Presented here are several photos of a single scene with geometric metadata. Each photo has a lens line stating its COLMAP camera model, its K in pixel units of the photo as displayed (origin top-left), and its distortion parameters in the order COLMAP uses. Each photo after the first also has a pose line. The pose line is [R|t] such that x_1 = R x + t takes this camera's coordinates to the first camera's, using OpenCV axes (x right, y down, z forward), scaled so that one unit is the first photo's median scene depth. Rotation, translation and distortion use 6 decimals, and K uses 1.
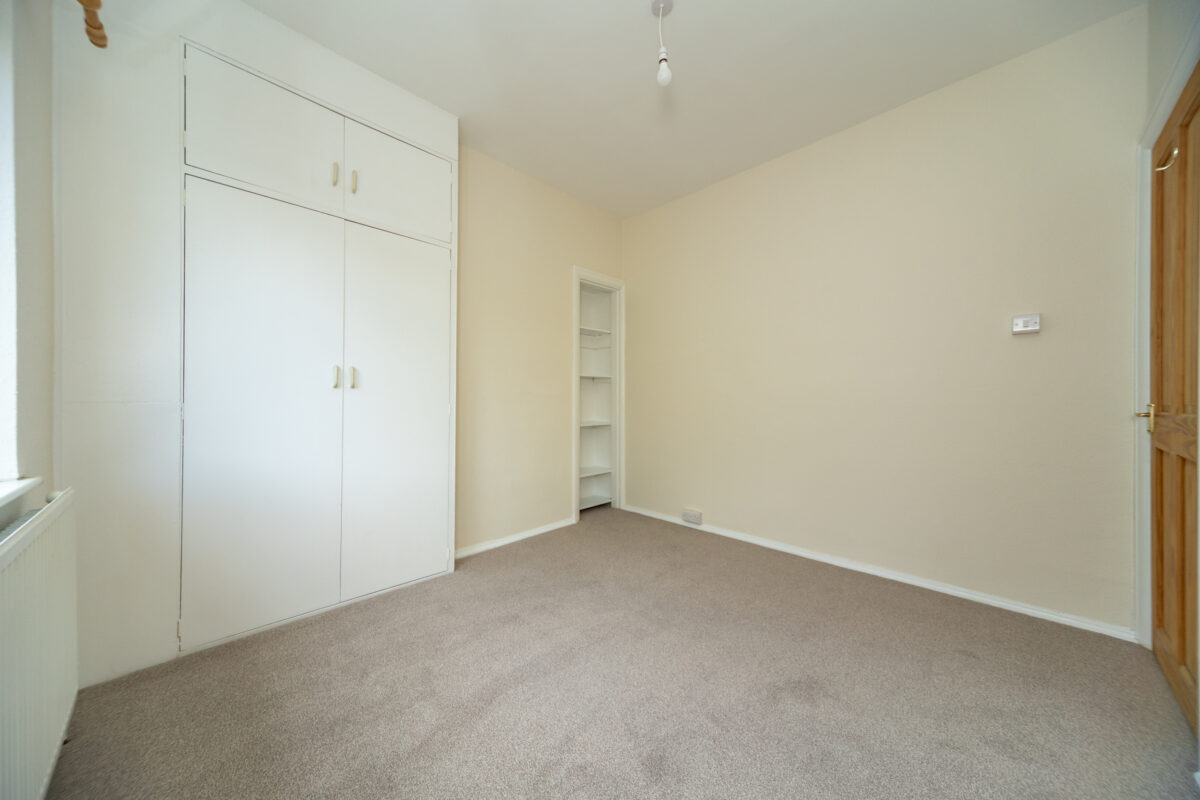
lens RADIAL K [[413.1, 0, 598.6], [0, 413.1, 396.8], [0, 0, 1]] dist [-0.000417, -0.000027]
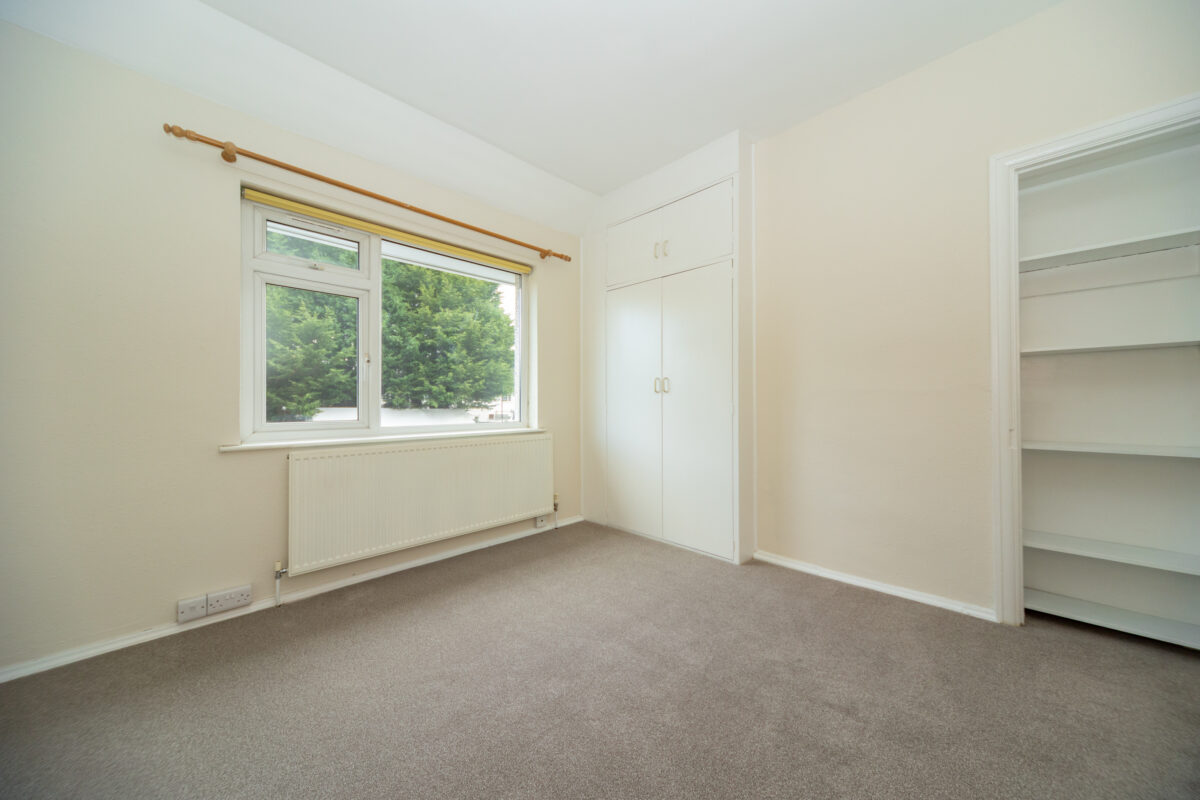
lens RADIAL K [[413.1, 0, 598.6], [0, 413.1, 396.8], [0, 0, 1]] dist [-0.000417, -0.000027]
pose [[-0.009993, -0.016218, -0.999819, 0.704519], [0.007162, 0.999842, -0.016290, 0.013399], [0.999924, -0.007323, -0.009875, 0.661947]]
